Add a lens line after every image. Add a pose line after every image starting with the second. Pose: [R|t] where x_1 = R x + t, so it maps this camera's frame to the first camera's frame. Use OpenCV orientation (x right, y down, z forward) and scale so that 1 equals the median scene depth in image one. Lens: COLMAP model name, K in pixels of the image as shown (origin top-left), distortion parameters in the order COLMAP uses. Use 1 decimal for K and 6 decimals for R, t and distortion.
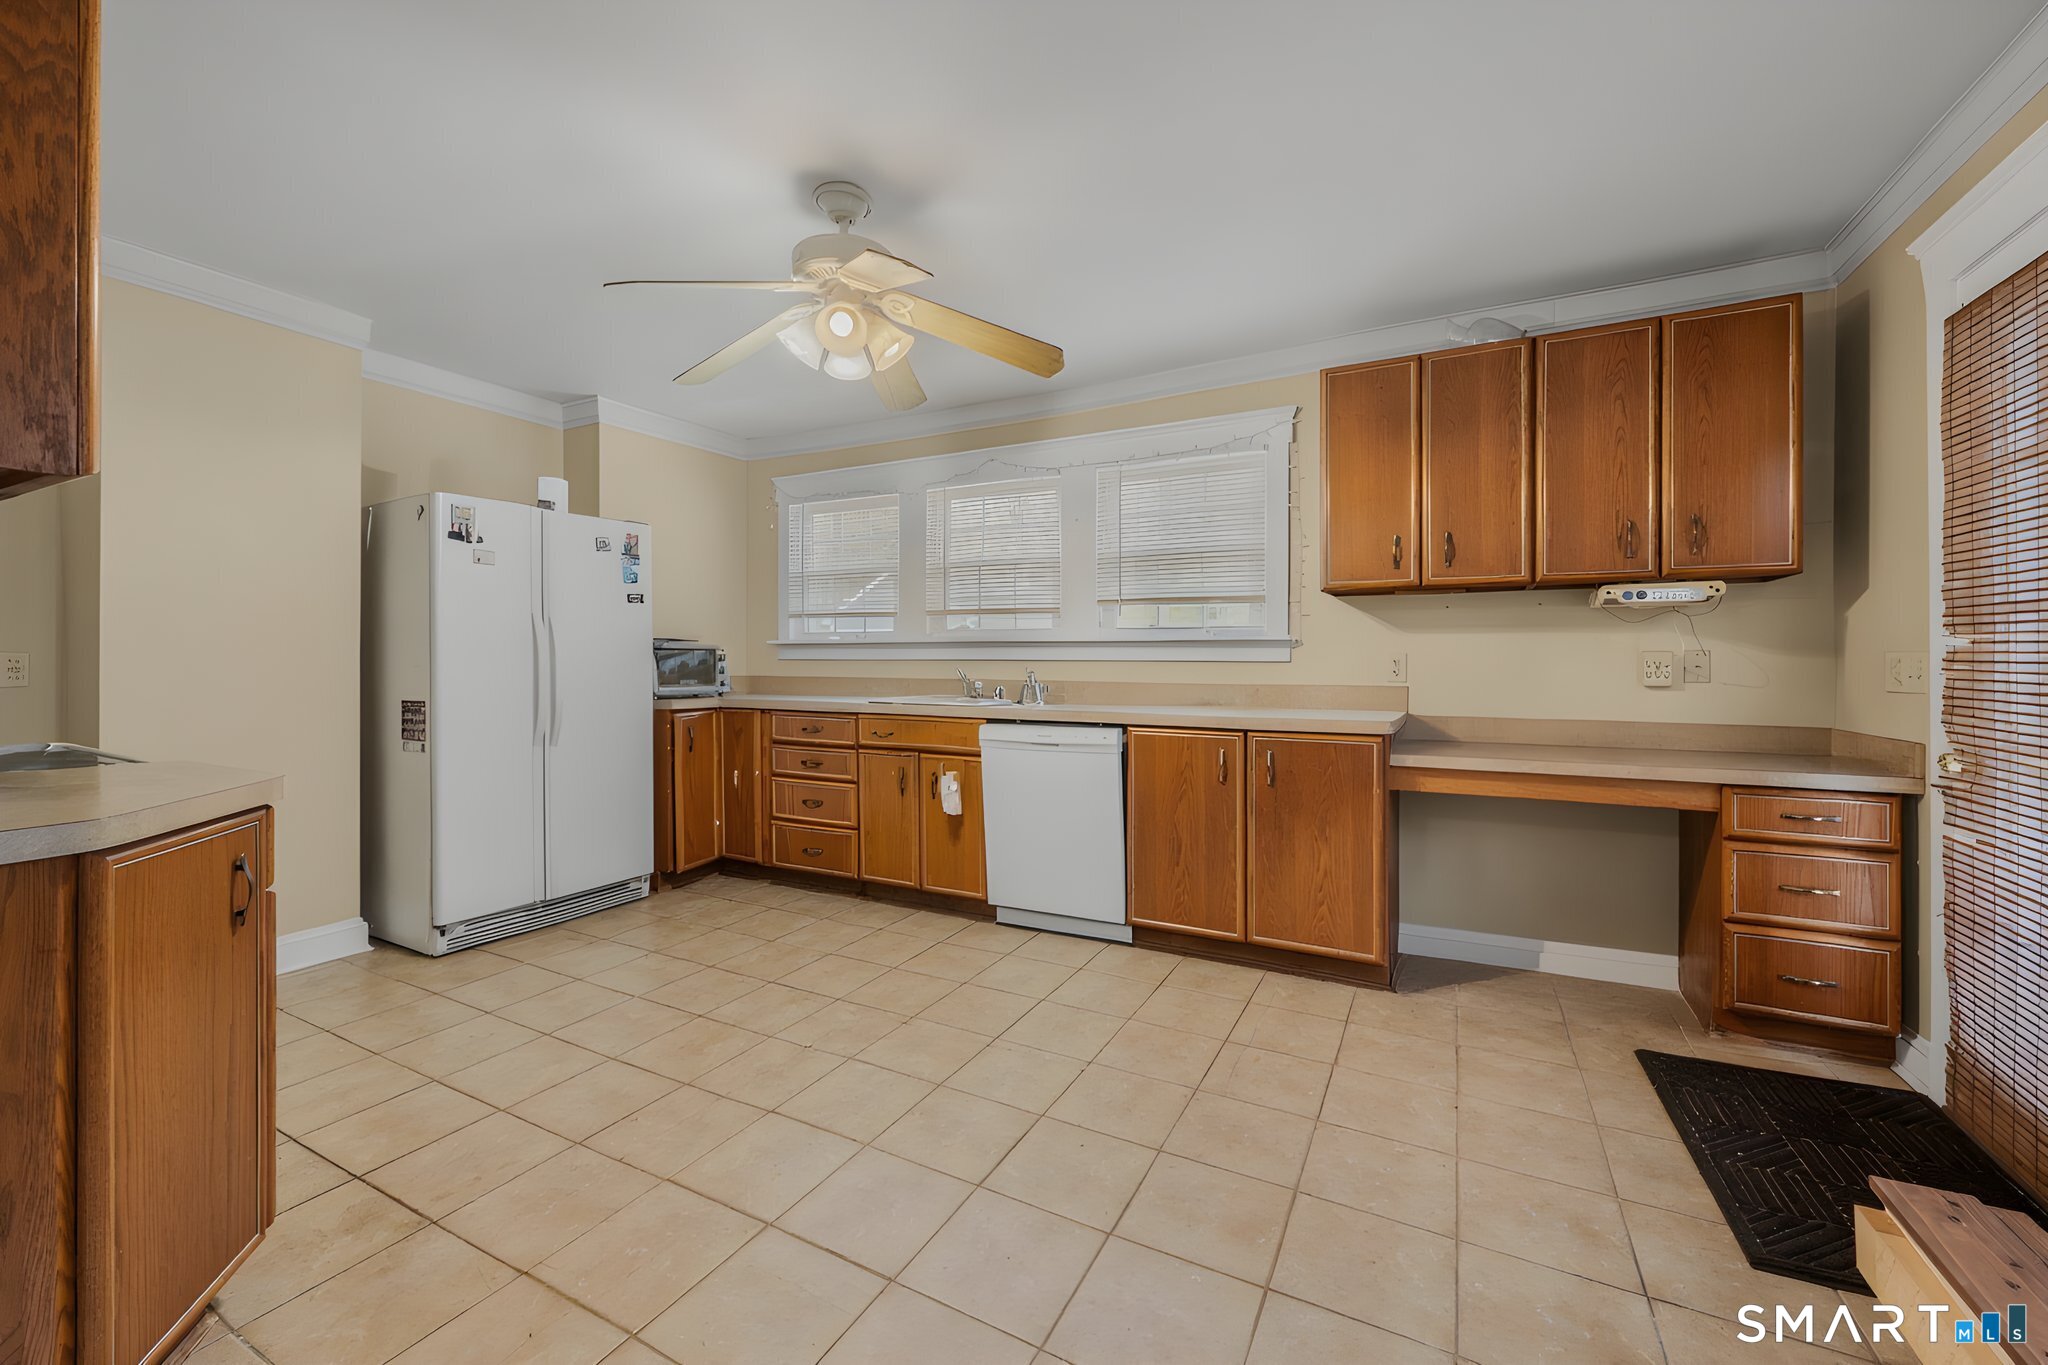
lens RADIAL K [[824.2, 0, 1030.7], [0, 824.2, 663.6], [0, 0, 1]] dist [-0.000748, -0.000174]
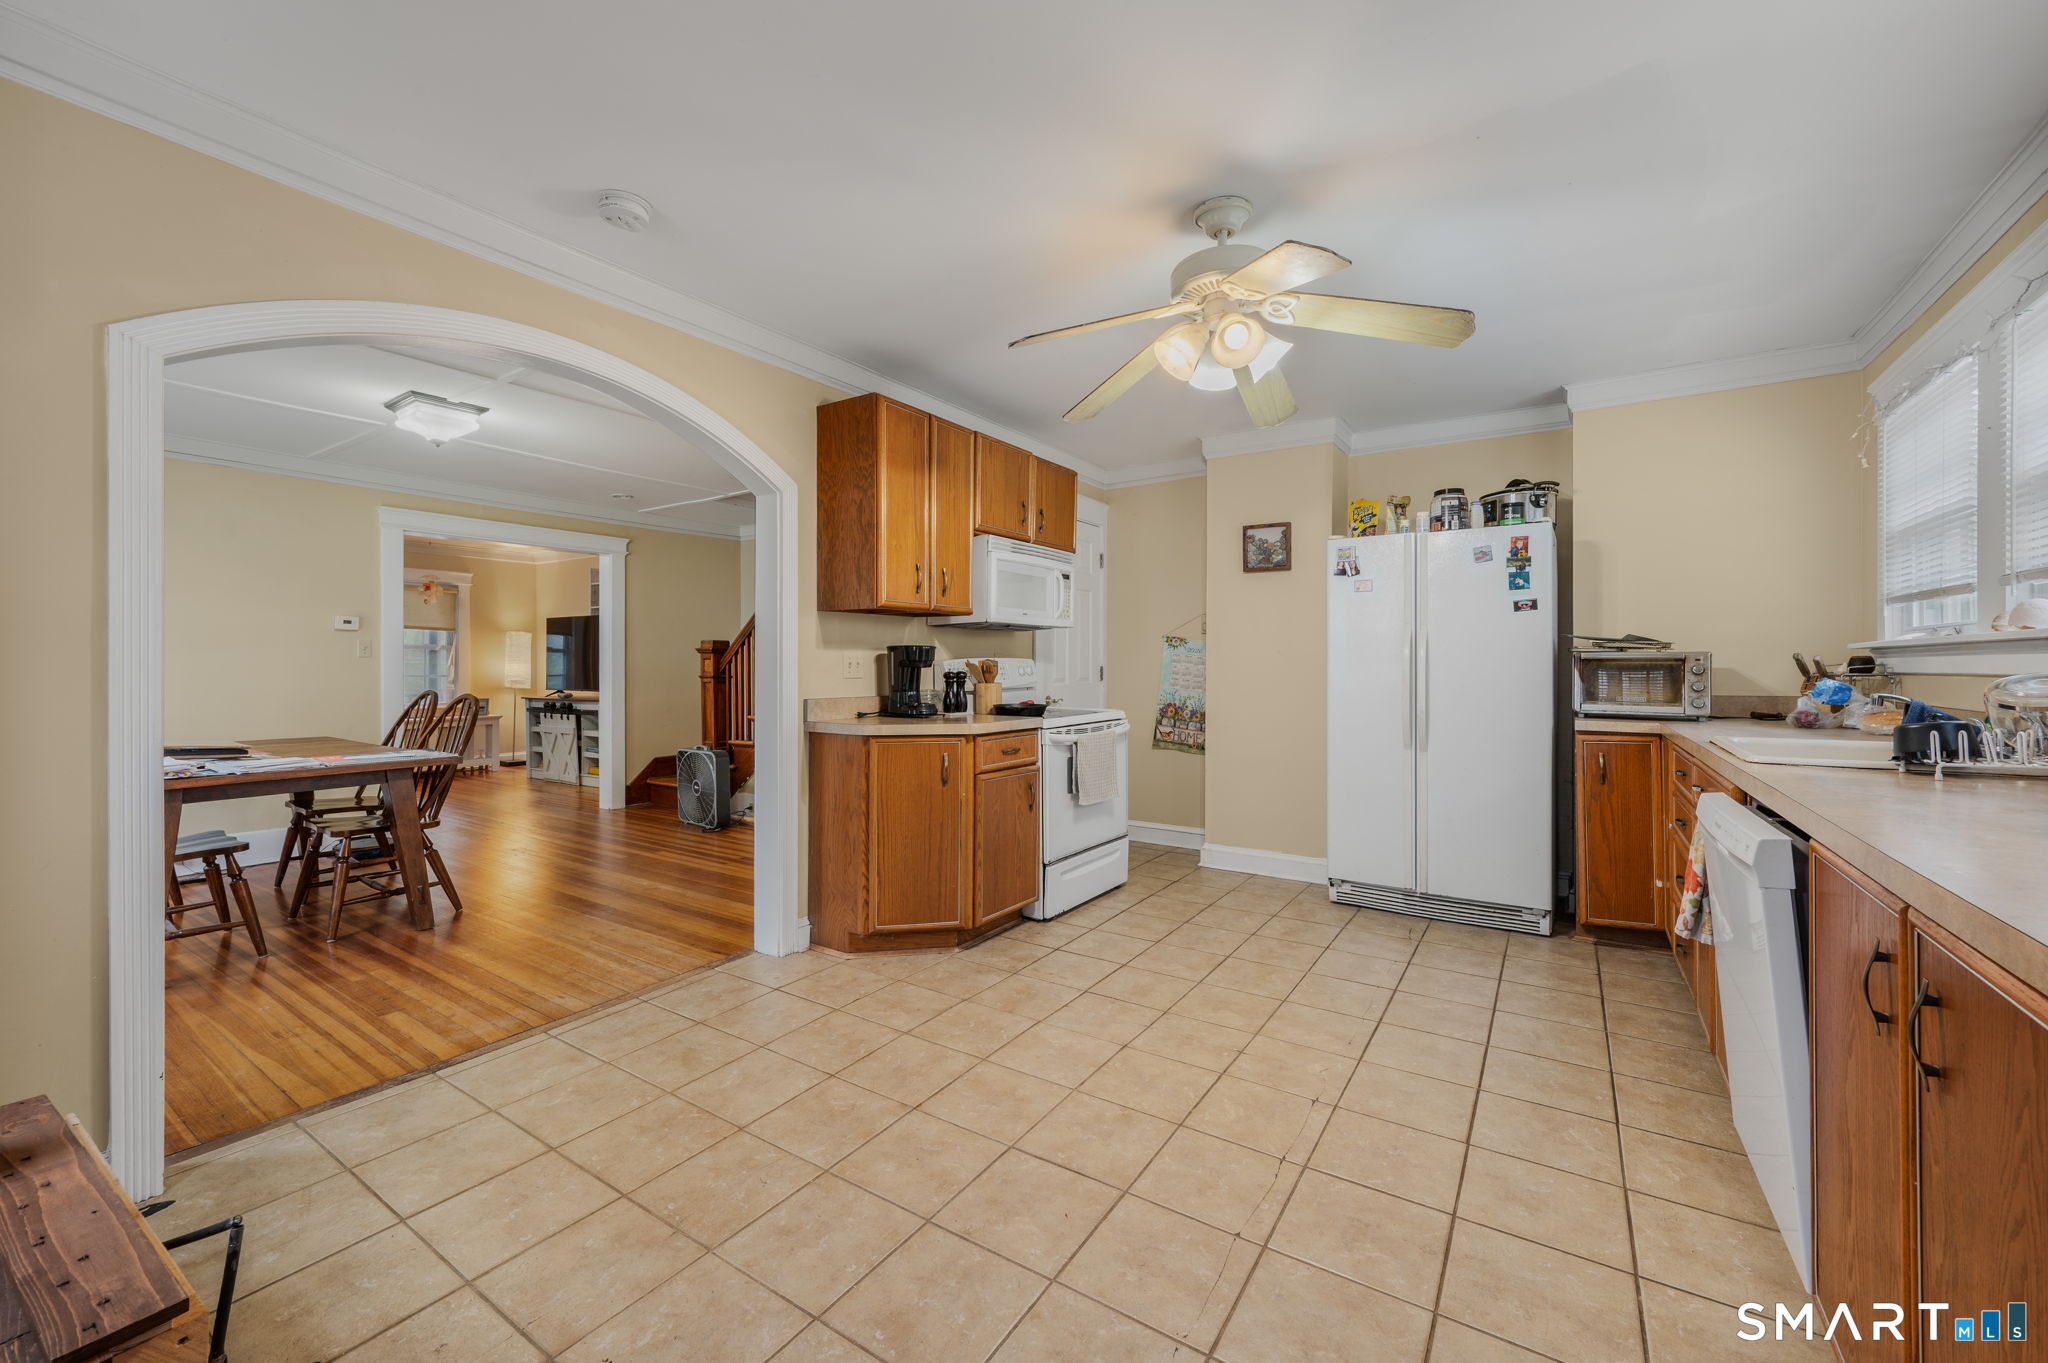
lens RADIAL K [[809.7, 0, 1022.6], [0, 809.7, 673.1], [0, 0, 1]] dist [-0.001249, -0.000068]
pose [[-0.111357, 0.004517, -0.993770, 0.616820], [-0.003966, 0.999980, 0.004989, -0.006919], [0.993773, 0.004497, -0.111336, 0.687584]]
